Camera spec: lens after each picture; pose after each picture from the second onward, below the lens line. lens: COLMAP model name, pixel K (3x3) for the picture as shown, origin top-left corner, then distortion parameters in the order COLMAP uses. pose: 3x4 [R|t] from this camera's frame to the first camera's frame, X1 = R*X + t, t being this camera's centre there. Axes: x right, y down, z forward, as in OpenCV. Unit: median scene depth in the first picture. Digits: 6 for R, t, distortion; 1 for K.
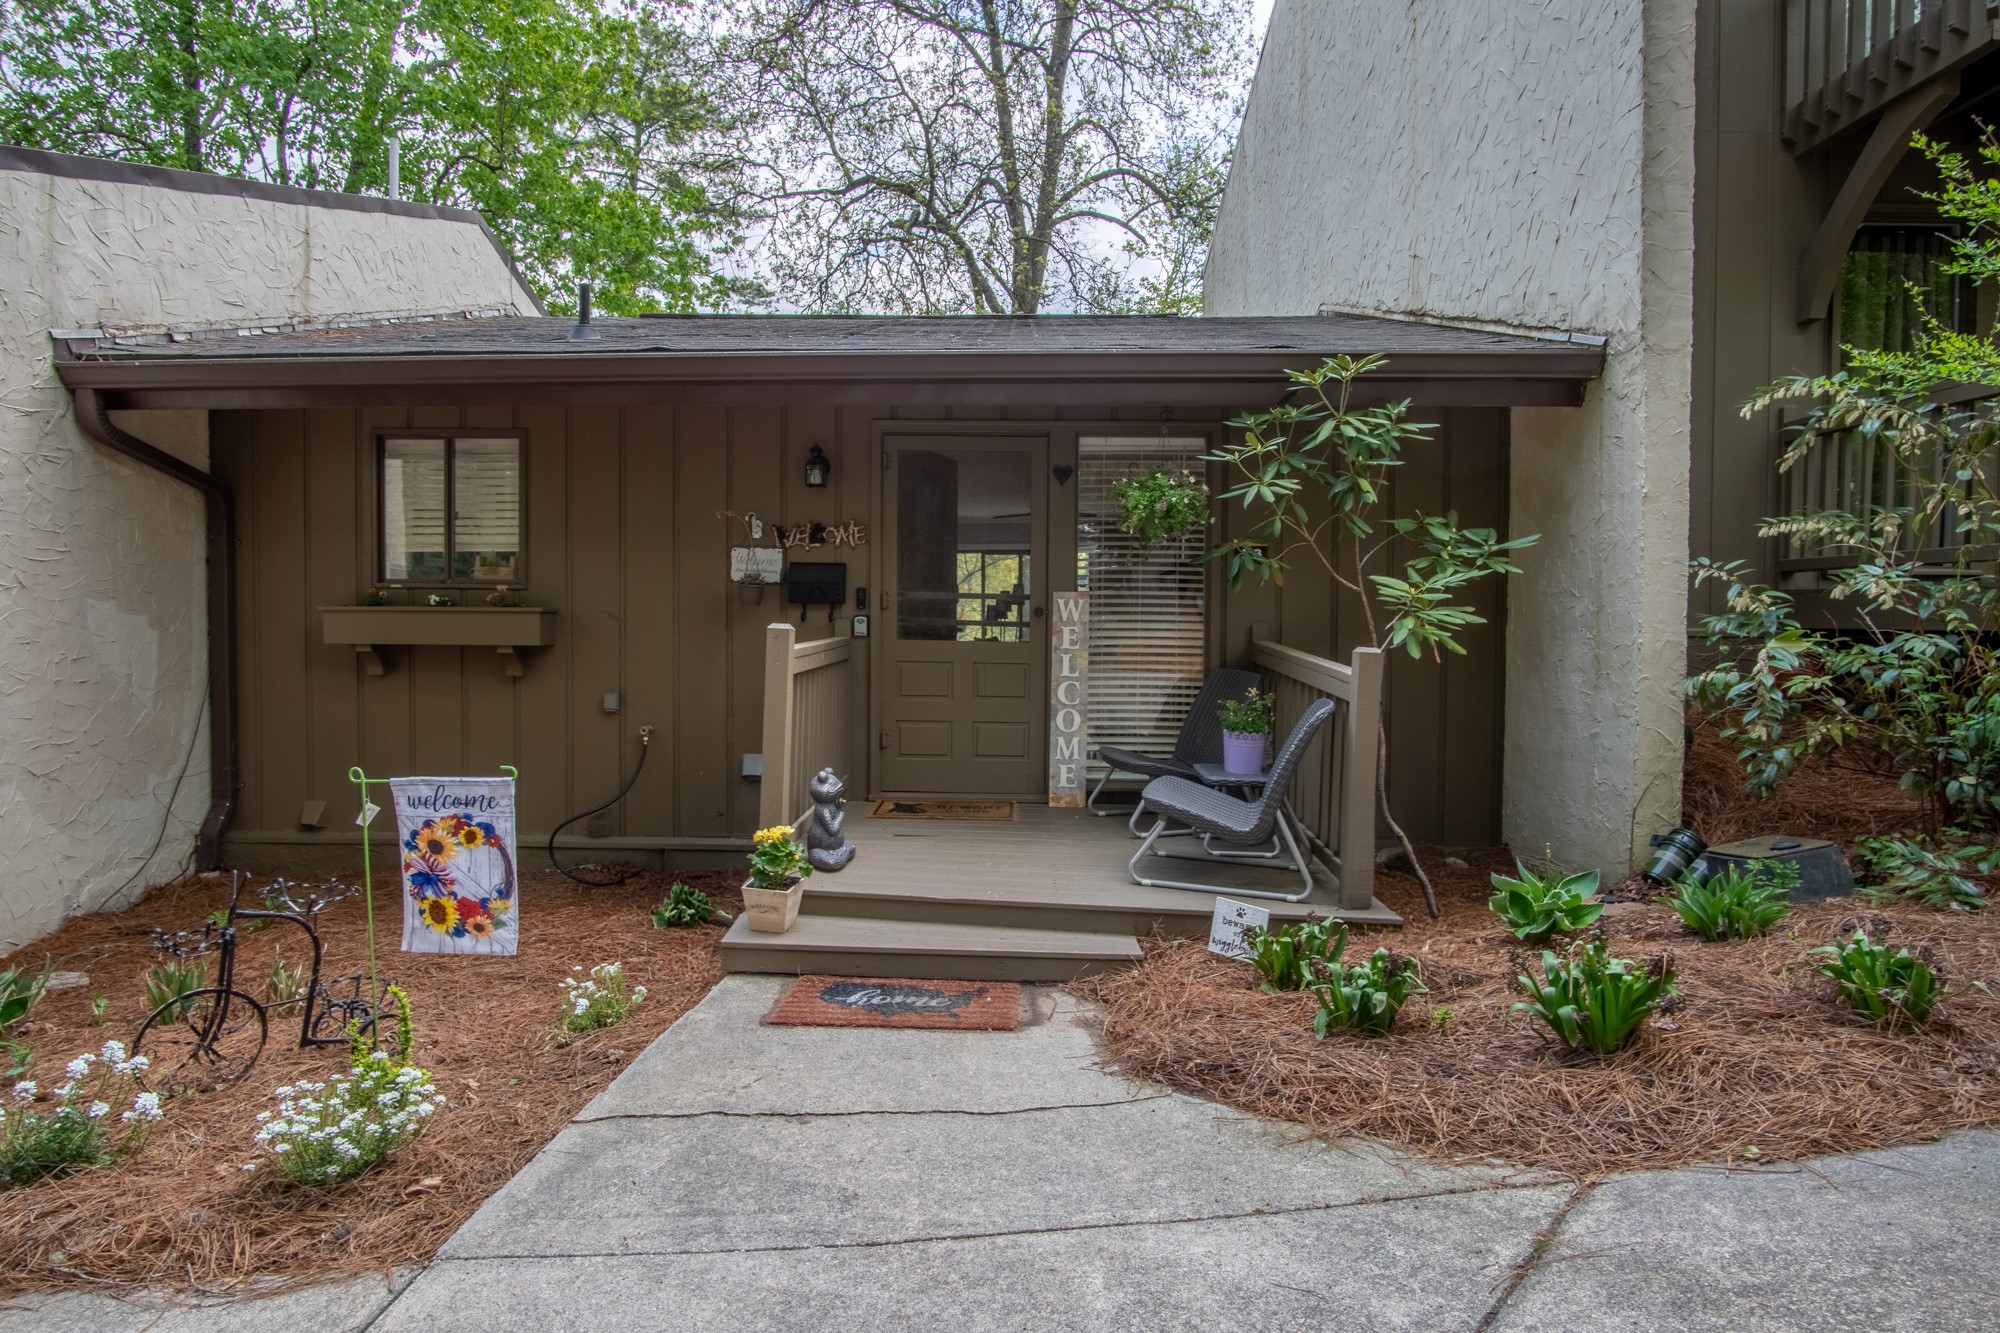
lens RADIAL K [[1038.0, 0, 1000.0], [0, 1038.0, 666.5], [0, 0, 1]] dist [-0.022294, 0.001240]
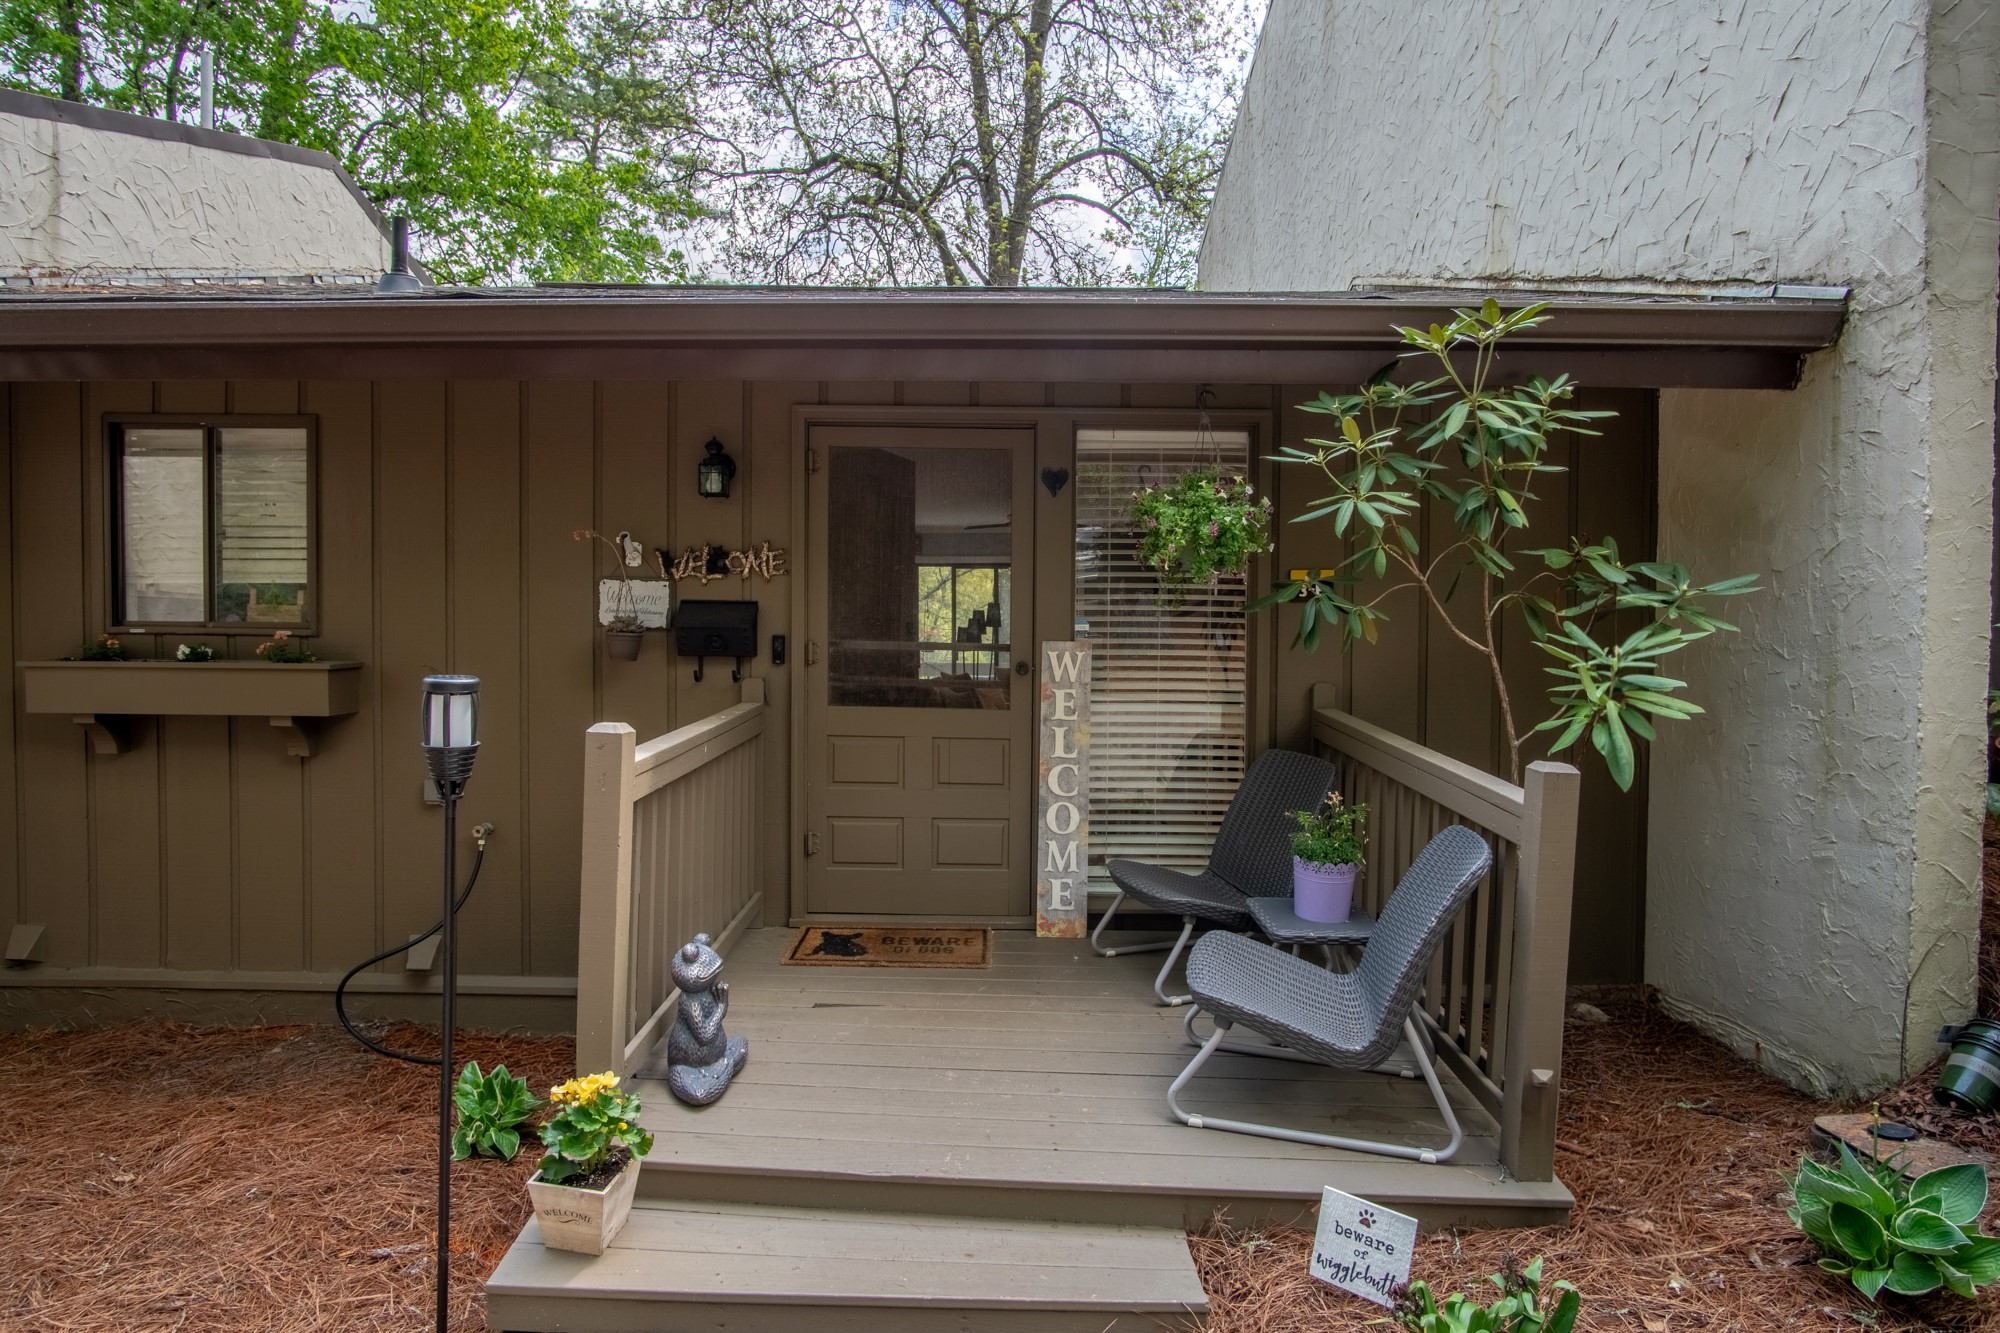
lens RADIAL K [[1038.0, 0, 1000.0], [0, 1038.0, 666.5], [0, 0, 1]] dist [-0.022294, 0.001240]
pose [[0.999721, 0.000324, 0.023617, 0.004308], [-0.000283, 0.999998, -0.001750, -0.053220], [-0.023617, 0.001743, 0.999720, 0.271771]]
